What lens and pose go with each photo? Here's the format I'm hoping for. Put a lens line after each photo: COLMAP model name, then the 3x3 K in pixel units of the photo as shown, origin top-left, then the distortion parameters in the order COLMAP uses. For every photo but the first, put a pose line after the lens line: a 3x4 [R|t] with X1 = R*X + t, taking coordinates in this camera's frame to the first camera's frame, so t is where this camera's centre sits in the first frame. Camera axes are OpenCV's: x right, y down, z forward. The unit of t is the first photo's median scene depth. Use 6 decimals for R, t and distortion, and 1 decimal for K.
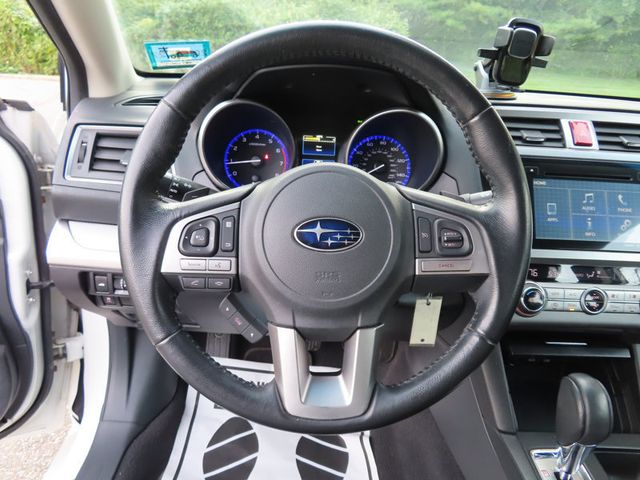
lens RADIAL K [[457.7, 0, 317.2], [0, 457.7, 243.6], [0, 0, 1]] dist [-0.019082, 0.019071]
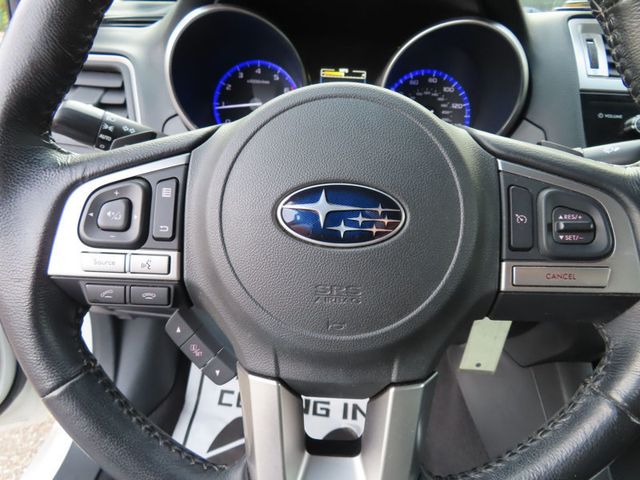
lens RADIAL K [[457.7, 0, 317.2], [0, 457.7, 243.6], [0, 0, 1]] dist [-0.019082, 0.019071]
pose [[0.997370, 0.024342, -0.068270, 0.032460], [-0.019359, 0.997164, 0.072727, -0.023615], [0.069847, -0.071214, 0.995013, 0.445484]]
